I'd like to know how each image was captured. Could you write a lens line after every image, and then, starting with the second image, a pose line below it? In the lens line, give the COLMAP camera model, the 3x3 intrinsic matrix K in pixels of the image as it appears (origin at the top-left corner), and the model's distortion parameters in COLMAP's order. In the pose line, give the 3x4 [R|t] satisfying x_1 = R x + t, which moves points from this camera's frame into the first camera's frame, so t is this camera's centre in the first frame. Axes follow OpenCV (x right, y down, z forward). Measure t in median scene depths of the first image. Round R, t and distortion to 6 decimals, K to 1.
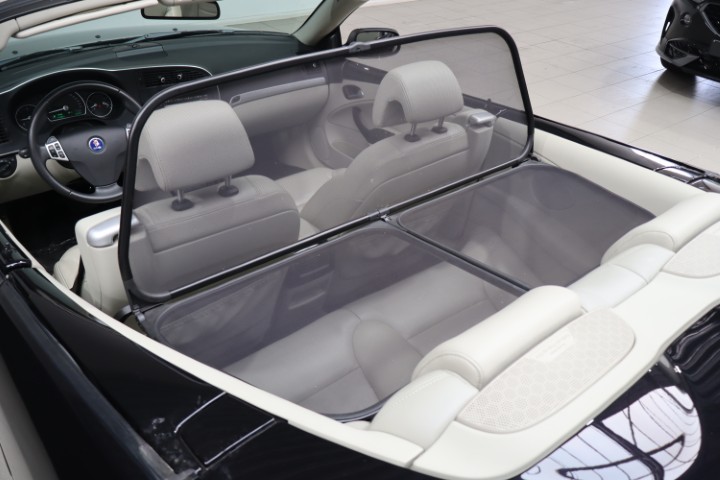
lens RADIAL K [[603.7, 0, 360.0], [0, 603.7, 237.1], [0, 0, 1]] dist [0.009742, 0.003384]
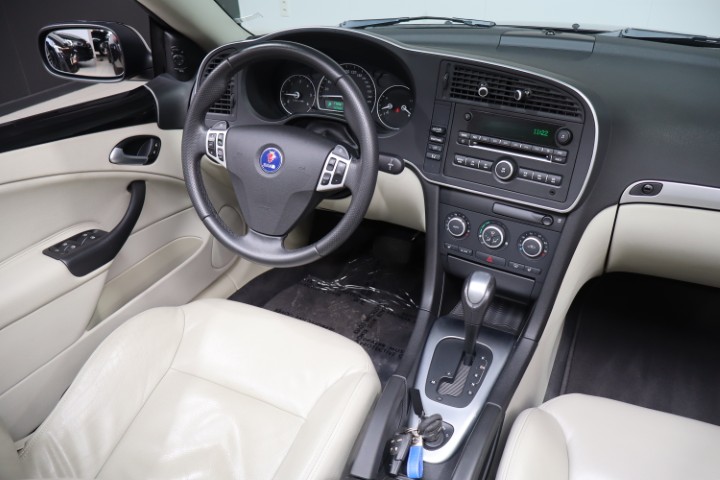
lens RADIAL K [[603.7, 0, 360.2], [0, 603.7, 238.6], [0, 0, 1]] dist [0.009742, 0.003384]
pose [[0.439804, 0.415029, -0.796444, 0.055445], [-0.458879, 0.866165, 0.197963, -0.223422], [0.772012, 0.278406, 0.571391, 0.733407]]
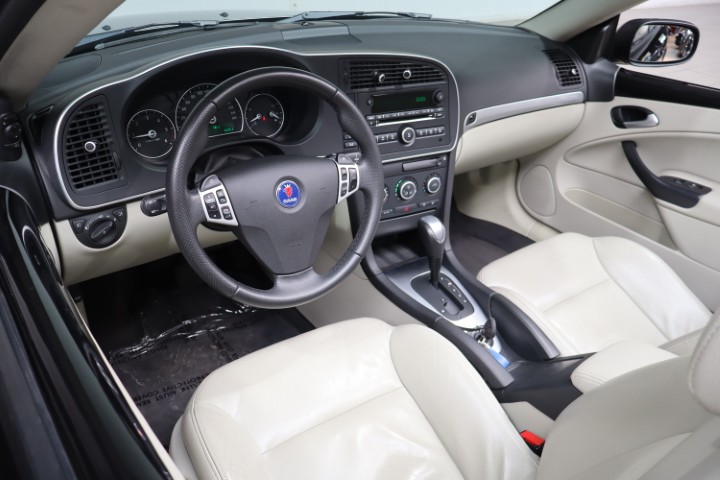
lens RADIAL K [[603.7, 0, 365.4], [0, 603.7, 239.6], [0, 0, 1]] dist [0.009742, 0.003384]
pose [[0.998273, 0.056003, -0.017717, -0.342032], [-0.056591, 0.997797, -0.034624, -0.095988], [0.015739, 0.035567, 0.999243, 0.473040]]
